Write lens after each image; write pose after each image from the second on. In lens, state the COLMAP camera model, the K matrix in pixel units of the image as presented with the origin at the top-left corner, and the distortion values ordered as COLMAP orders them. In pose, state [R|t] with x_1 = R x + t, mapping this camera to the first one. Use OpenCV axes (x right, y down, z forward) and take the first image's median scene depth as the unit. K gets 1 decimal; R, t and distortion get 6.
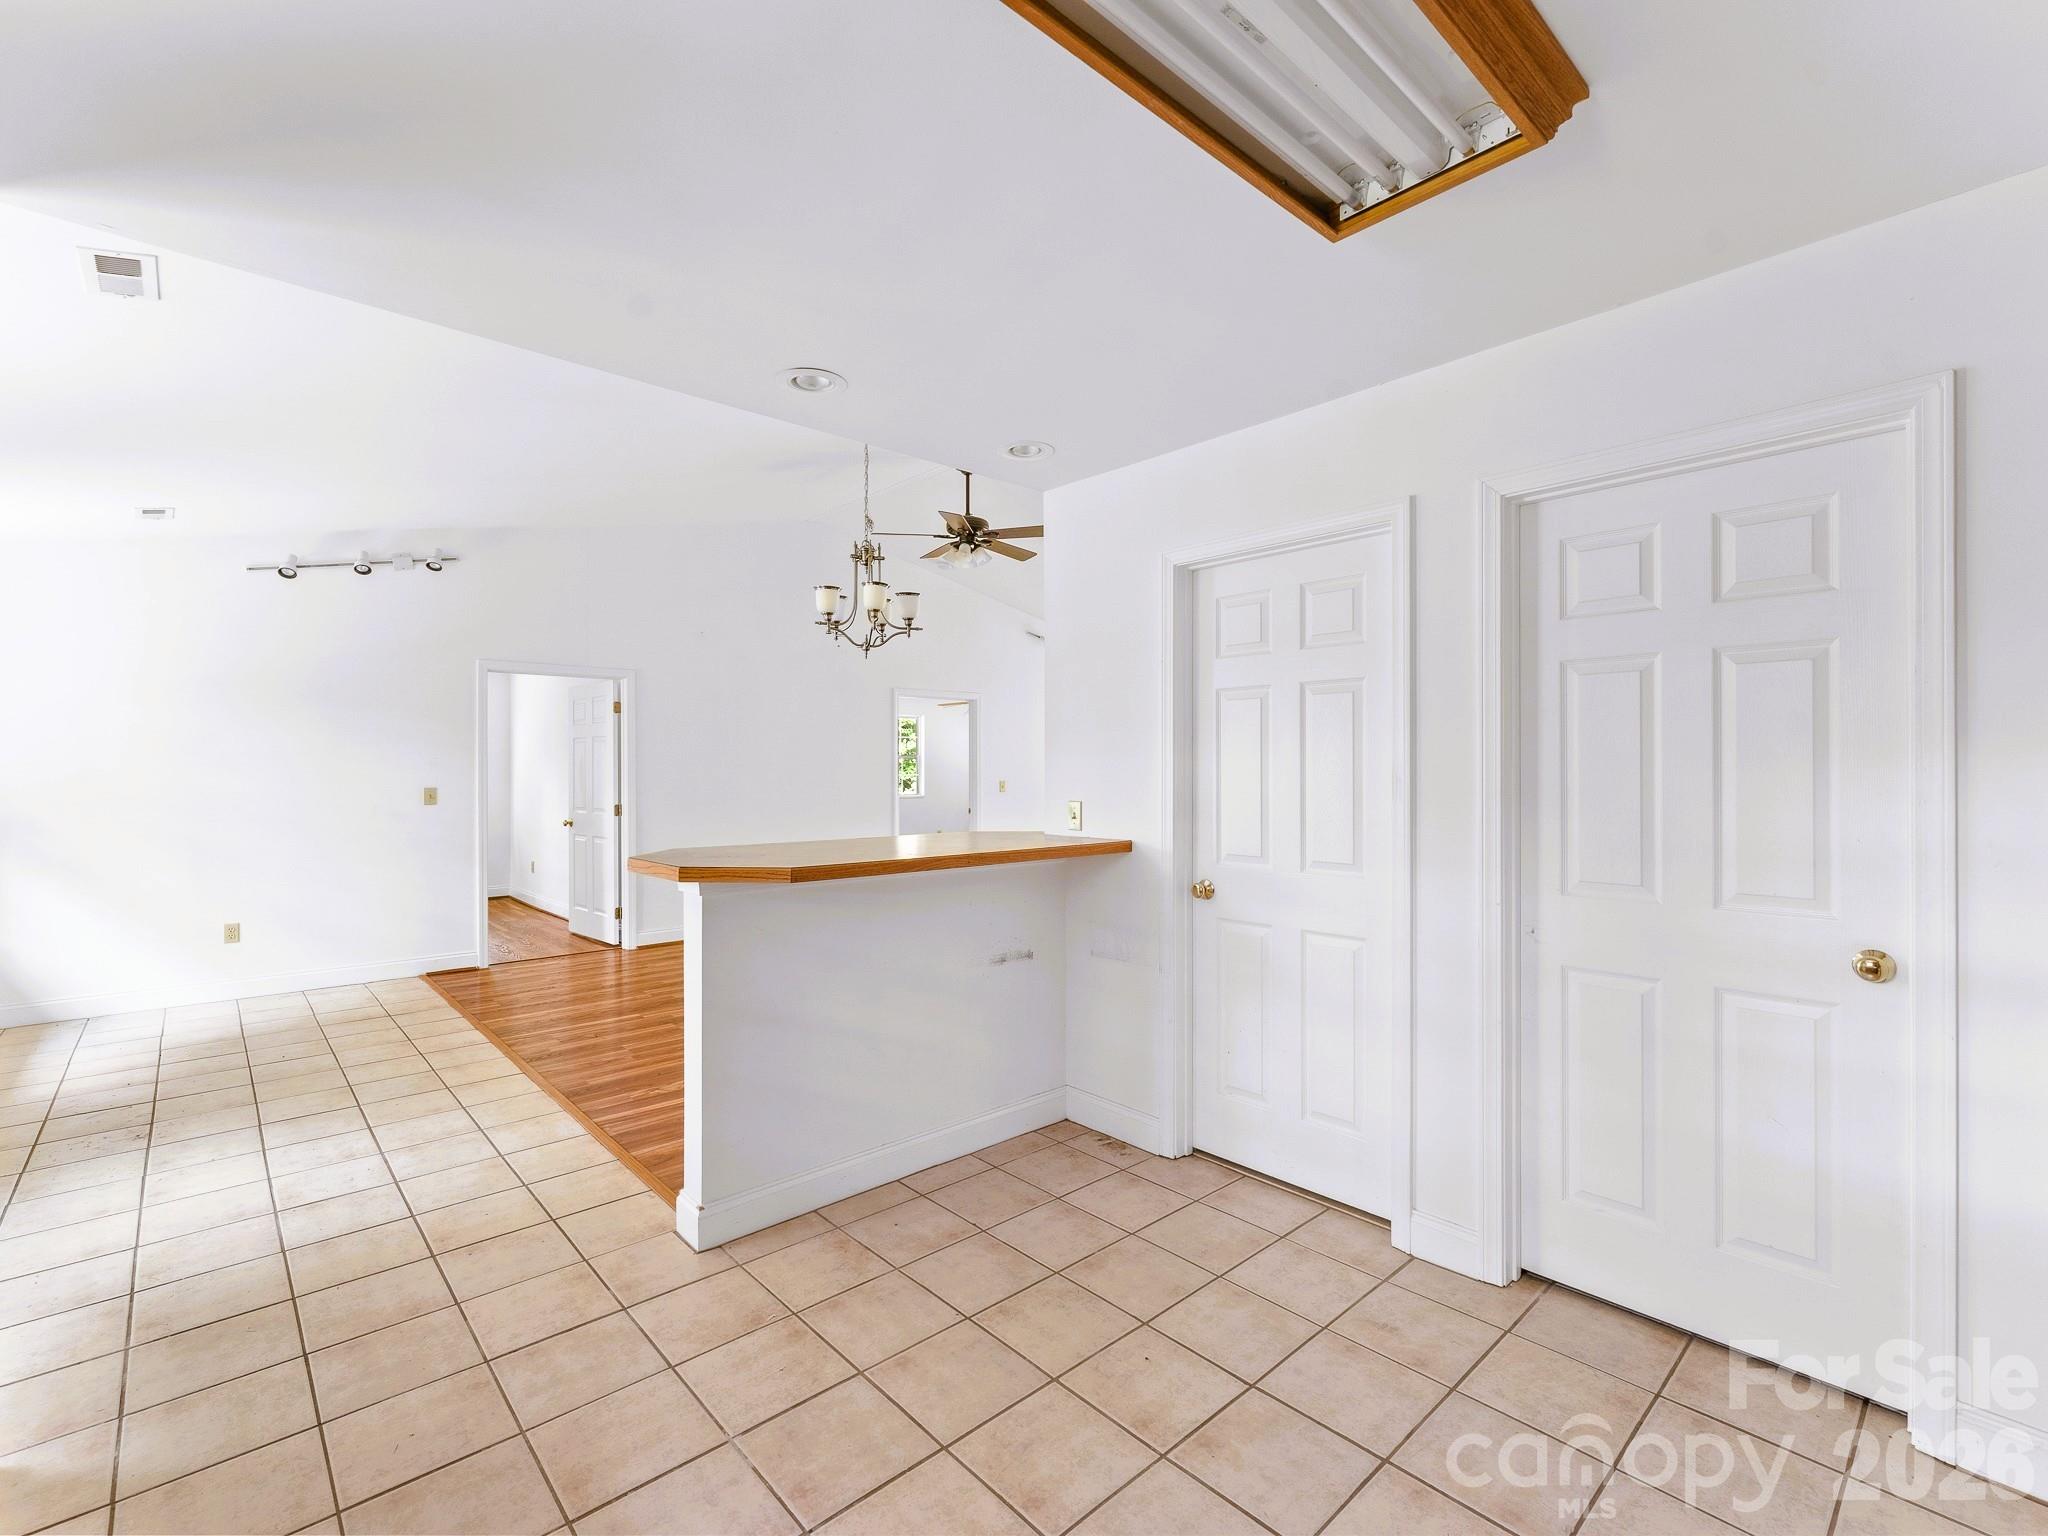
lens RADIAL K [[931.6, 0, 1026.6], [0, 931.6, 762.8], [0, 0, 1]] dist [0.001070, -0.001509]
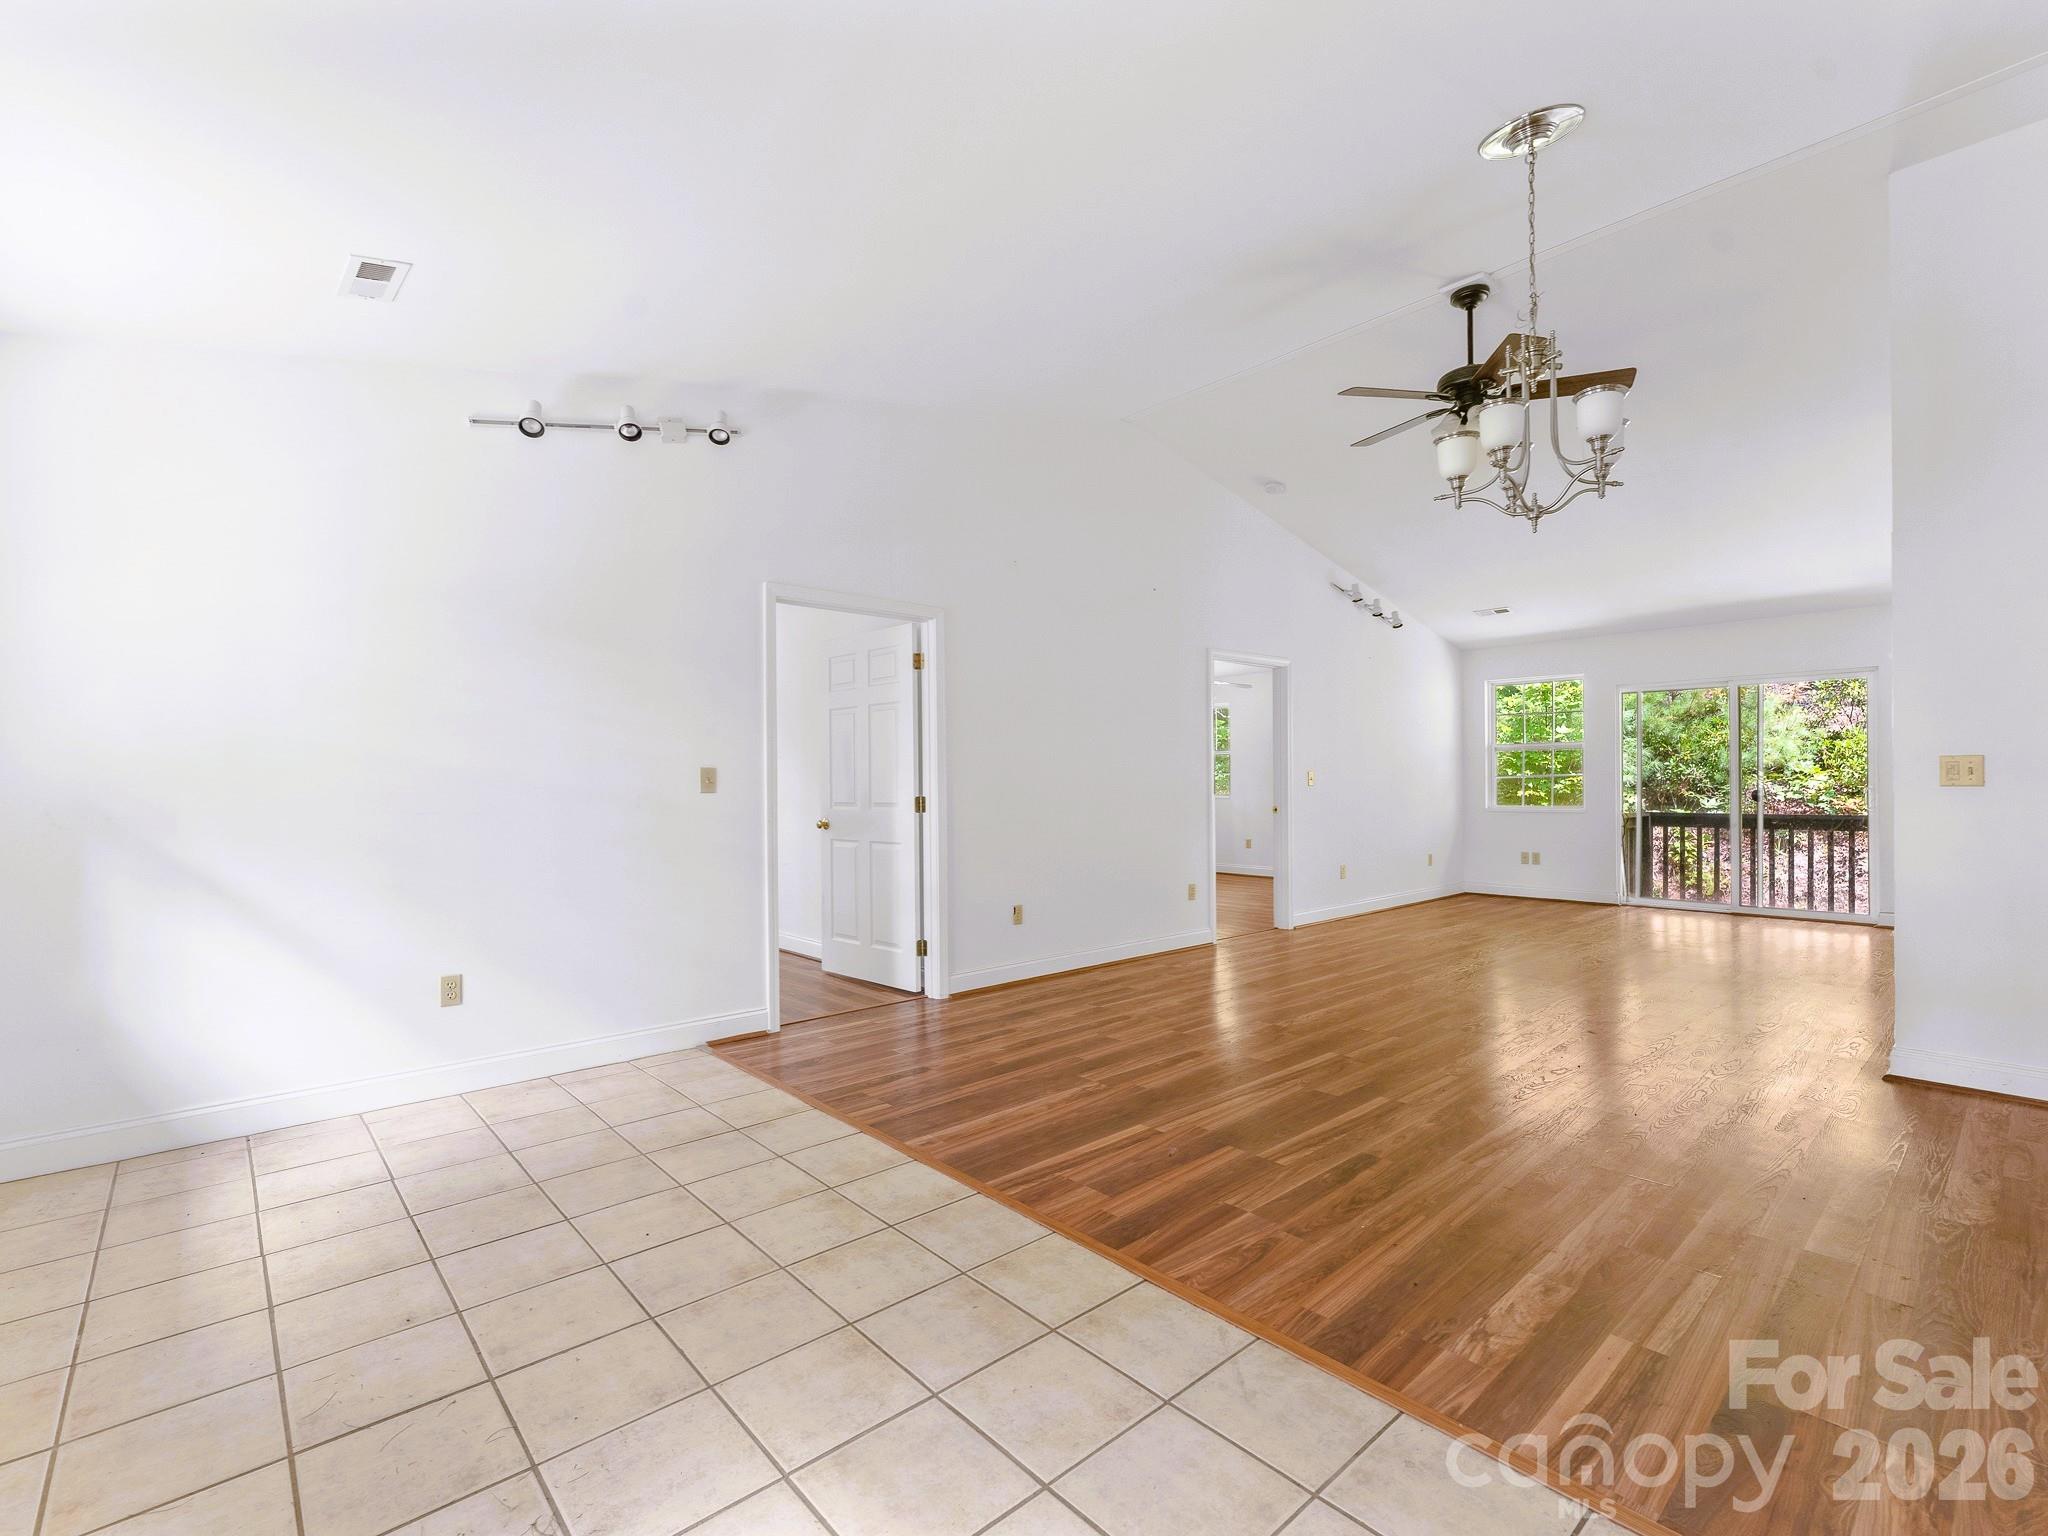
lens RADIAL K [[931.6, 0, 1017.9], [0, 931.6, 778.6], [0, 0, 1]] dist [0.001070, -0.001509]
pose [[0.999935, -0.007450, -0.008597, -0.392952], [0.007463, 0.999971, 0.001455, 0.033396], [0.008586, -0.001519, 0.999962, 0.311646]]
